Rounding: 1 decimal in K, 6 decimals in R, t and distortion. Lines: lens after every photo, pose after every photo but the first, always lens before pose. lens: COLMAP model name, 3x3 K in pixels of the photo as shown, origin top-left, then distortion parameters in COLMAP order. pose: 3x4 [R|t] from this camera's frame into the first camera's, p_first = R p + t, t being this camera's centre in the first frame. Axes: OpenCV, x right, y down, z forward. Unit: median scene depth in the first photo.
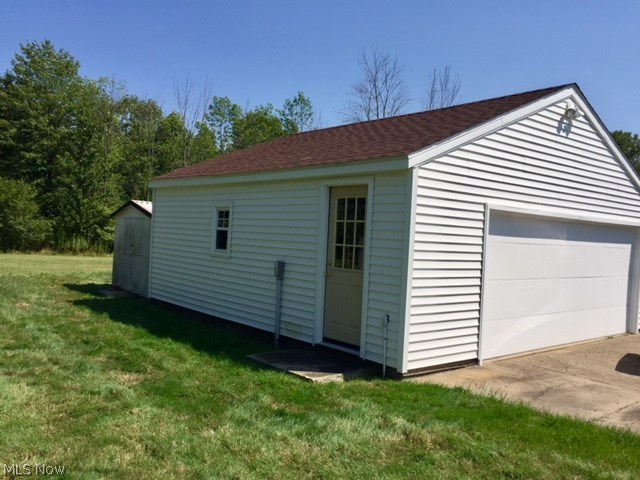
lens RADIAL K [[560.9, 0, 320.0], [0, 560.9, 240.0], [0, 0, 1]] dist [0.003025, -0.128314]
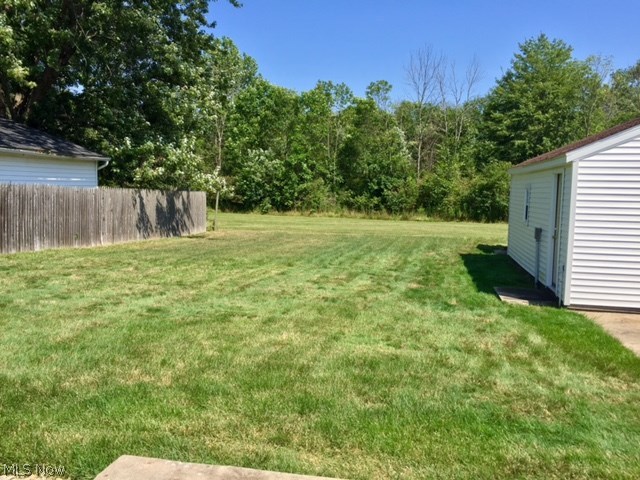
lens RADIAL K [[545.2, 0, 319.8], [0, 545.2, 237.0], [0, 0, 1]] dist [0.052015, -0.052085]
pose [[0.610413, 0.026837, -0.791629, 0.154020], [0.009098, 0.999122, 0.040887, -0.000241], [0.792031, -0.032160, 0.609633, -0.062534]]
